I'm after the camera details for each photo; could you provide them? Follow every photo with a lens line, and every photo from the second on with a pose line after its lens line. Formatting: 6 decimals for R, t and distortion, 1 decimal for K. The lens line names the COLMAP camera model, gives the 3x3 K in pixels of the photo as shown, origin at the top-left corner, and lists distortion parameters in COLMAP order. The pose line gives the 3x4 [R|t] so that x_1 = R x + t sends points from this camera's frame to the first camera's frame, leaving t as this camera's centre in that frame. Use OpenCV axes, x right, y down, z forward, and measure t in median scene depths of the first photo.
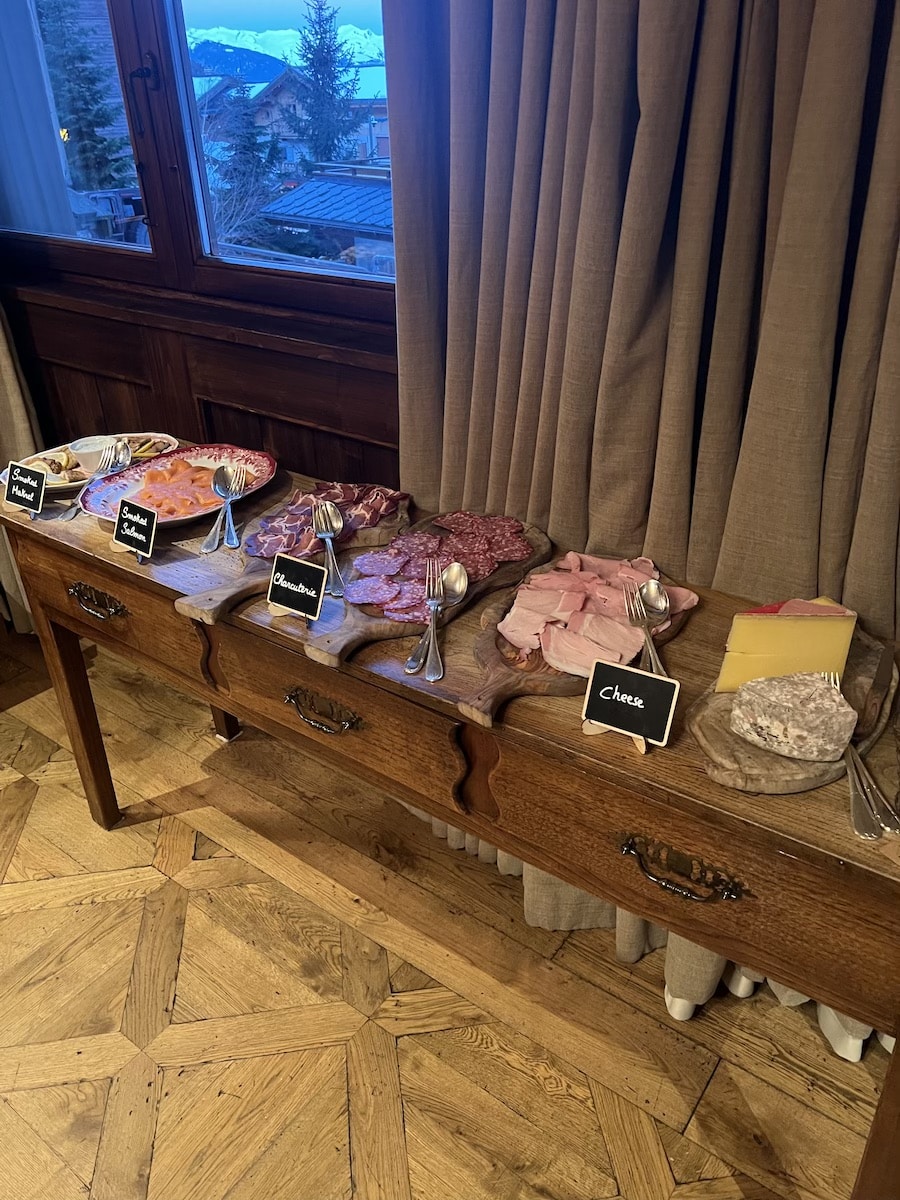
lens RADIAL K [[896.3, 0, 429.5], [0, 896.3, 602.7], [0, 0, 1]] dist [0.005238, 0.001059]
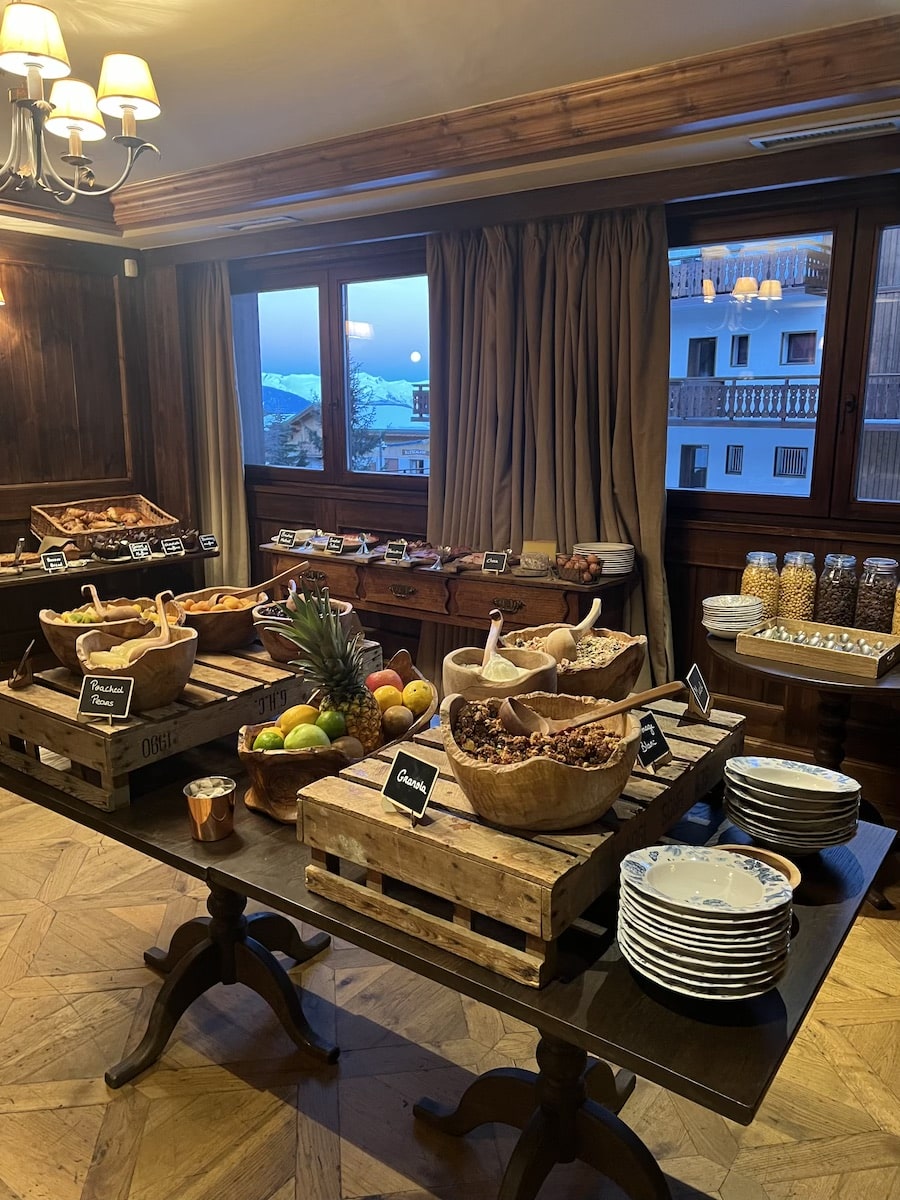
lens RADIAL K [[895.5, 0, 450.0], [0, 895.5, 600.0], [0, 0, 1]] dist [0.044298, 0.000815]
pose [[0.999129, 0.031410, 0.027474, -0.030867], [-0.020929, 0.946750, -0.321288, 0.886177], [-0.036102, 0.320433, 0.946583, -1.477676]]
